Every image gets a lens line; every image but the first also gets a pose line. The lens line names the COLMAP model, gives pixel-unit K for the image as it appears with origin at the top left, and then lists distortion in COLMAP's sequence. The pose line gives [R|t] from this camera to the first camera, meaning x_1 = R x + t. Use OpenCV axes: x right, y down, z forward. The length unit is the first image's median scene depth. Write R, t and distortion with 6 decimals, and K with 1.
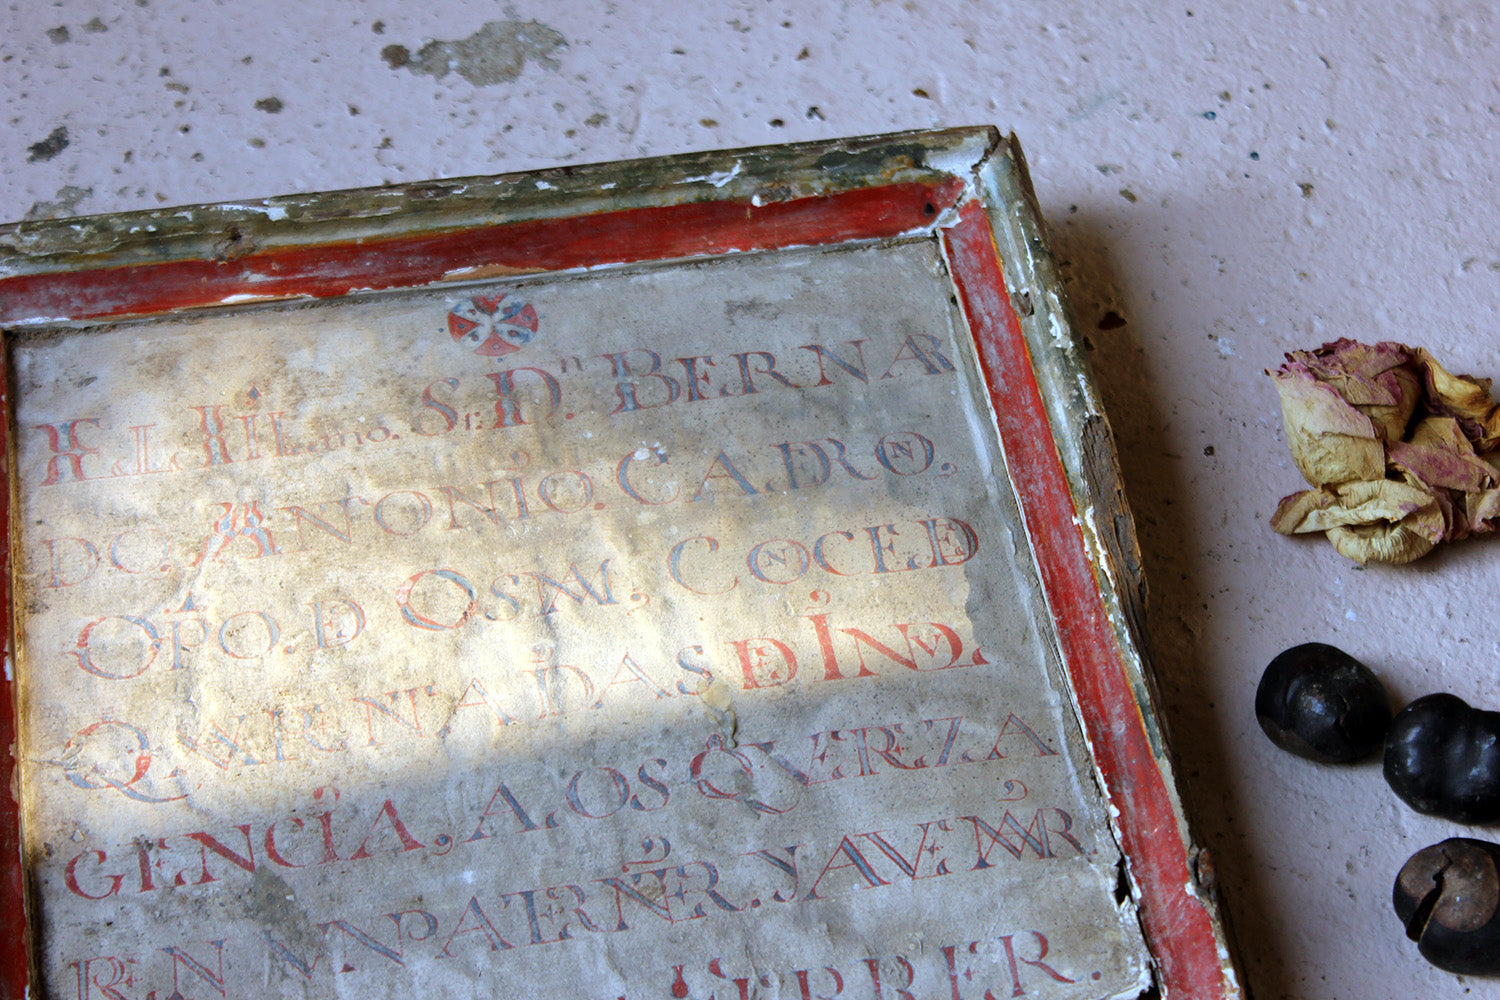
lens RADIAL K [[3551.4, 0, 748.3], [0, 3551.4, 497.5], [0, 0, 1]] dist [0.082520, 0.175745]
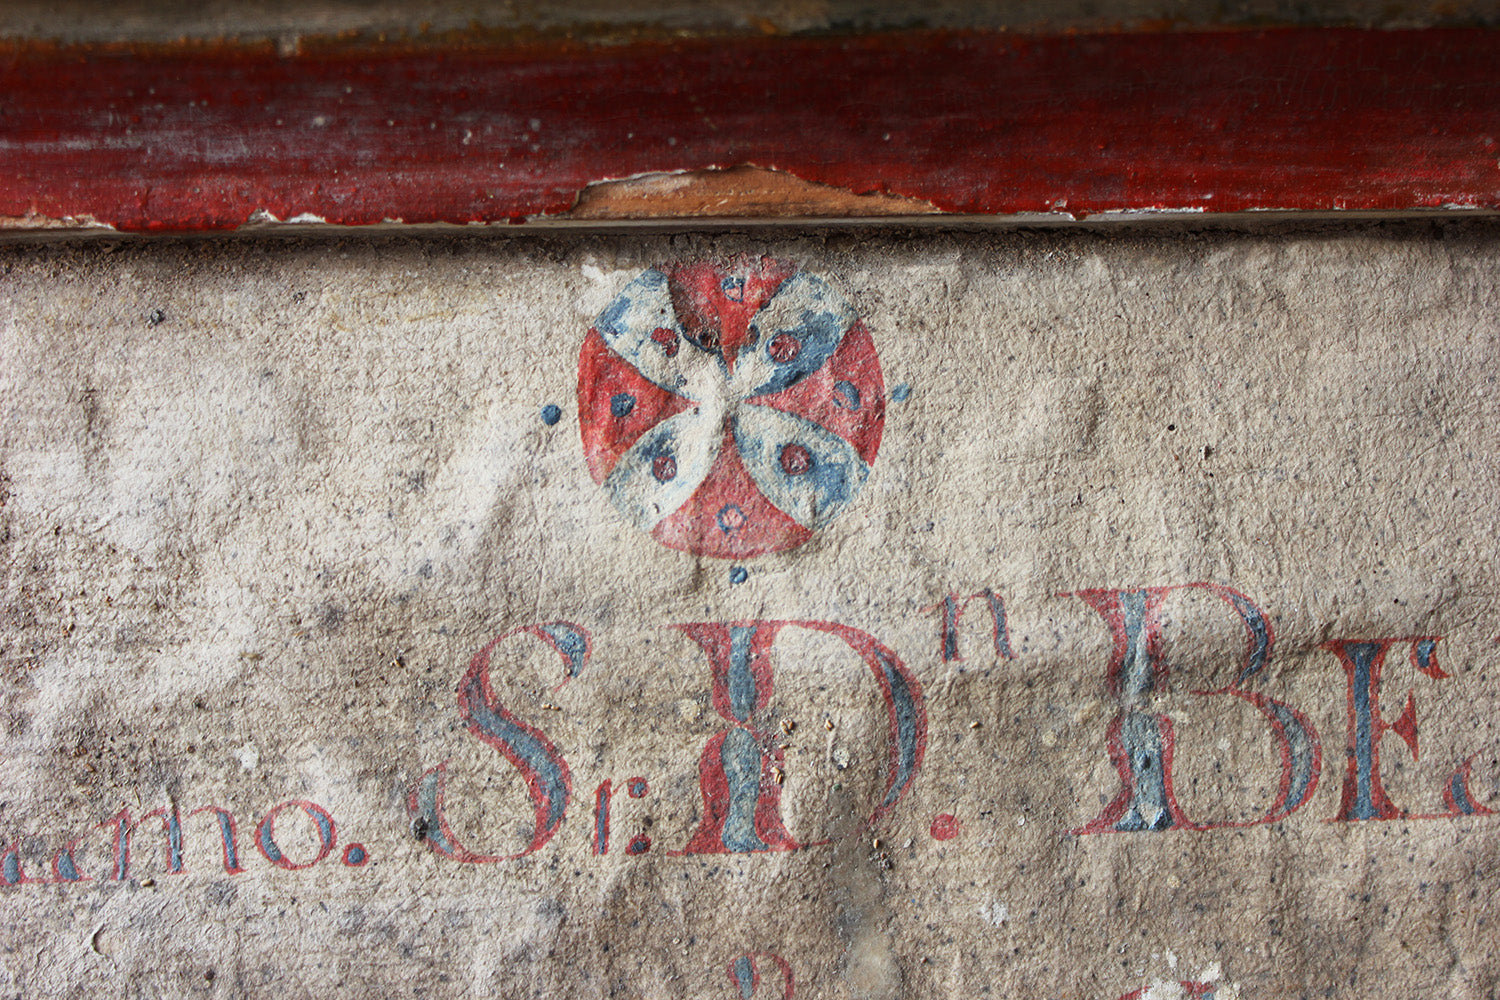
lens RADIAL K [[2206.2, 0, 748.3], [0, 2206.2, 492.3], [0, 0, 1]] dist [-0.060292, 0.027181]
pose [[0.989036, 0.145623, 0.024530, -0.077011], [-0.134015, 0.815308, 0.563306, -0.151614], [0.062031, -0.560417, 0.825884, 0.884393]]
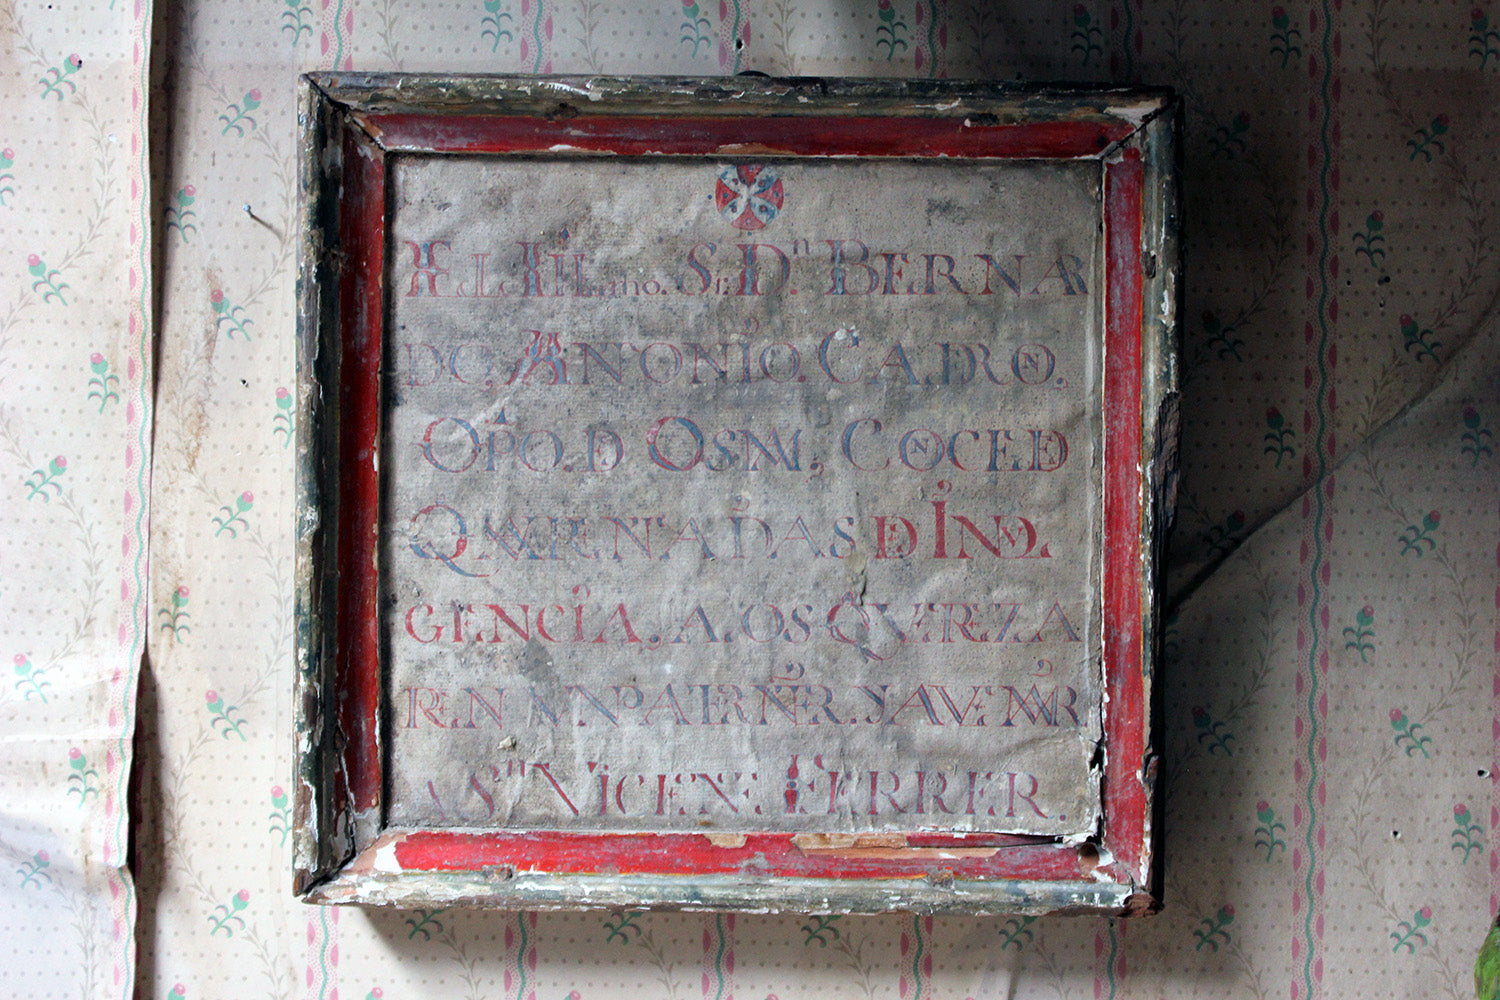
lens RADIAL K [[2403.2, 0, 745.9], [0, 2403.2, 498.3], [0, 0, 1]] dist [-0.032713, 0.030249]
pose [[0.982967, 0.181706, -0.027533, -0.029483], [-0.118926, 0.743124, 0.658501, -0.575547], [0.140114, -0.644011, 0.752076, 0.270722]]
